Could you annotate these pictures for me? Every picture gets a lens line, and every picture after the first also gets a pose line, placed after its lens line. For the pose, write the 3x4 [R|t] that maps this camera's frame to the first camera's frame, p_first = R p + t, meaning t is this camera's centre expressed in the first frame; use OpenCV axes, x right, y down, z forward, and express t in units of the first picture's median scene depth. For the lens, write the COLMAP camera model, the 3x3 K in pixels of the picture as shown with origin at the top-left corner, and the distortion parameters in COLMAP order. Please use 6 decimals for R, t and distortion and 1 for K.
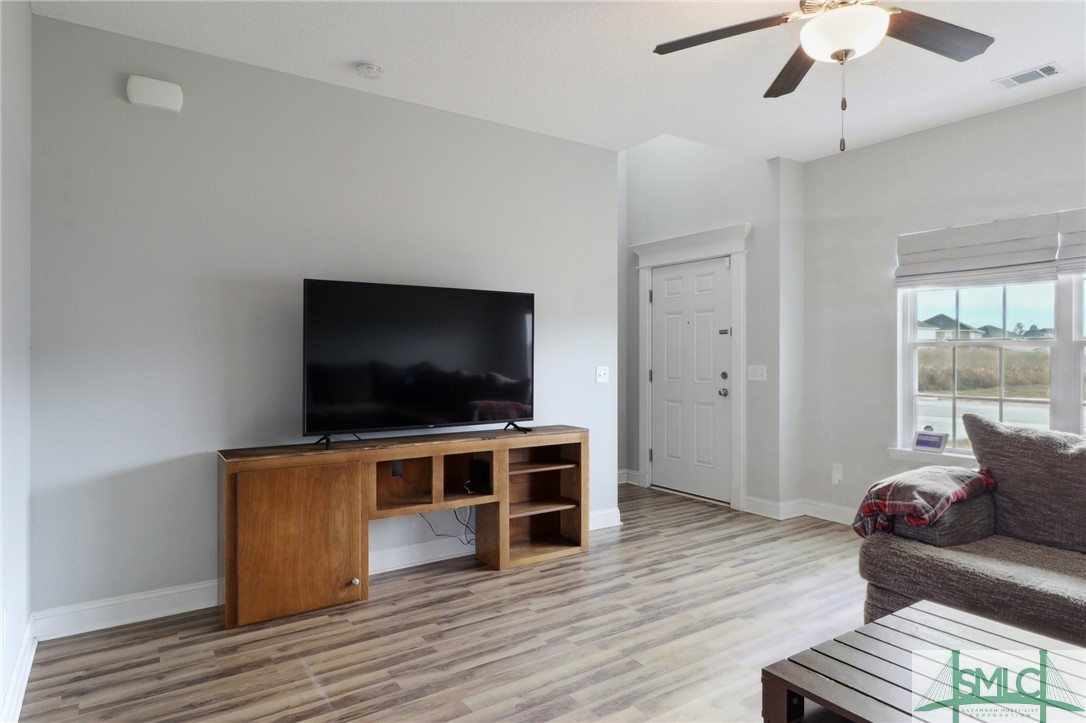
lens RADIAL K [[643.8, 0, 548.1], [0, 643.8, 356.6], [0, 0, 1]] dist [0.001068, -0.003530]
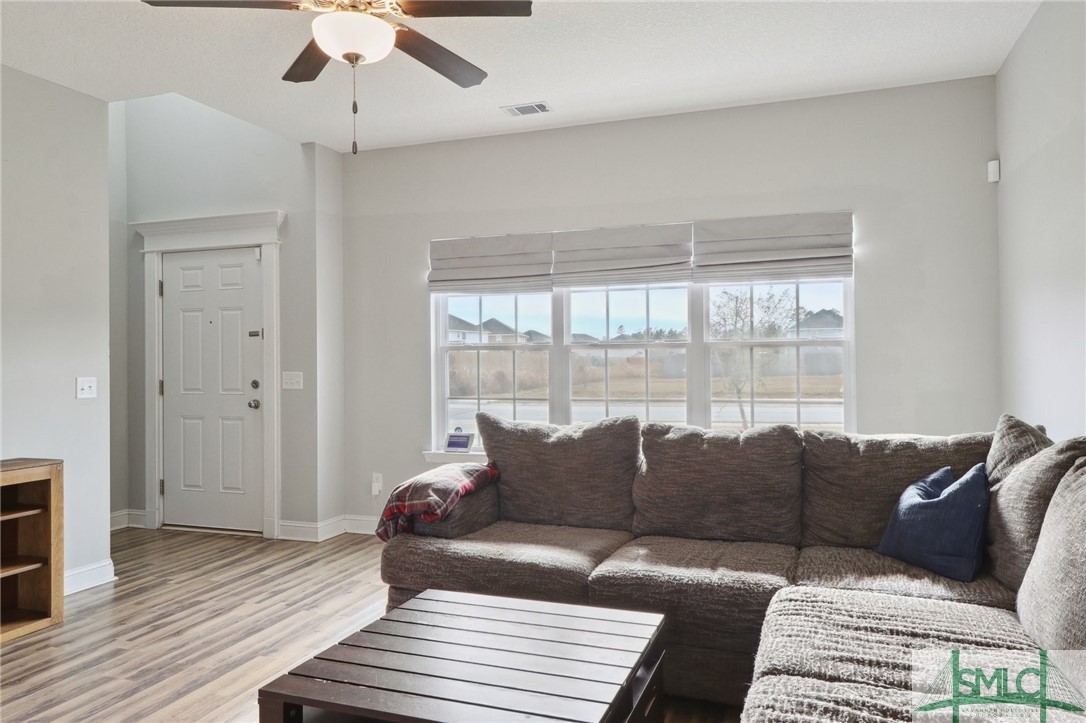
lens RADIAL K [[738.2, 0, 548.0], [0, 738.2, 351.2], [0, 0, 1]] dist [0.006014, -0.005396]
pose [[0.806968, -0.003049, 0.590588, 0.012207], [0.011947, 0.999866, -0.011162, 0.001103], [-0.590475, 0.016063, 0.806896, -0.050931]]
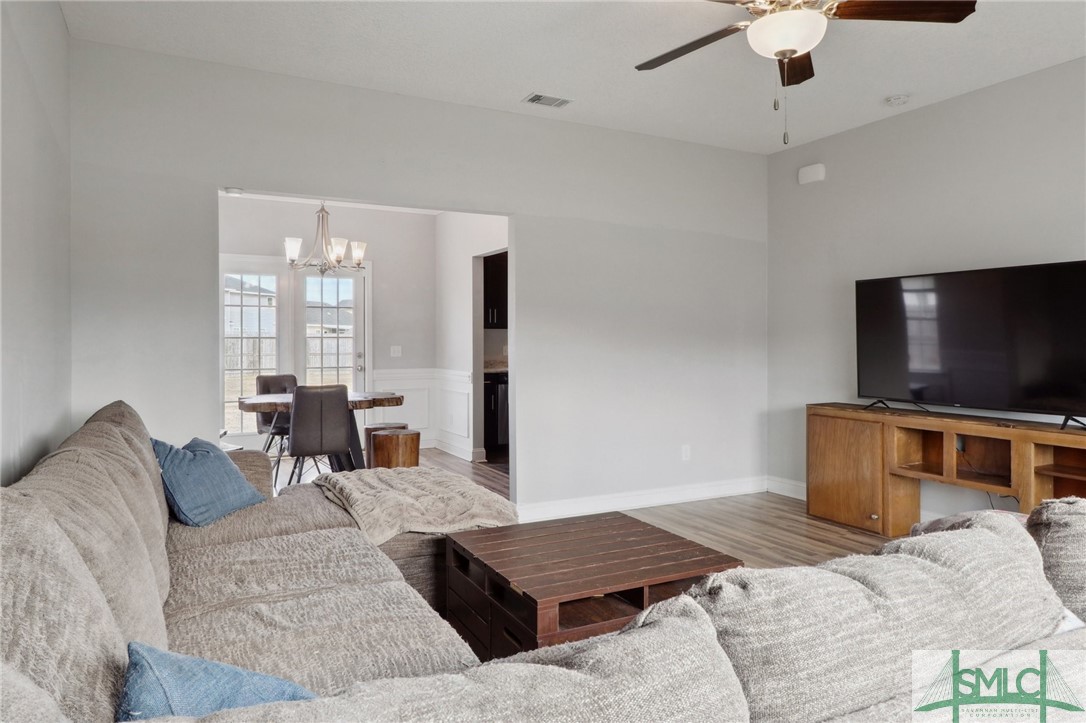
lens RADIAL K [[693.4, 0, 543.1], [0, 693.4, 361.6], [0, 0, 1]] dist [0.000353, 0.000439]
pose [[-0.122549, 0.029780, -0.992016, 1.061258], [-0.001789, 0.999541, 0.030227, 0.004675], [0.992461, 0.005479, -0.122440, 0.491998]]
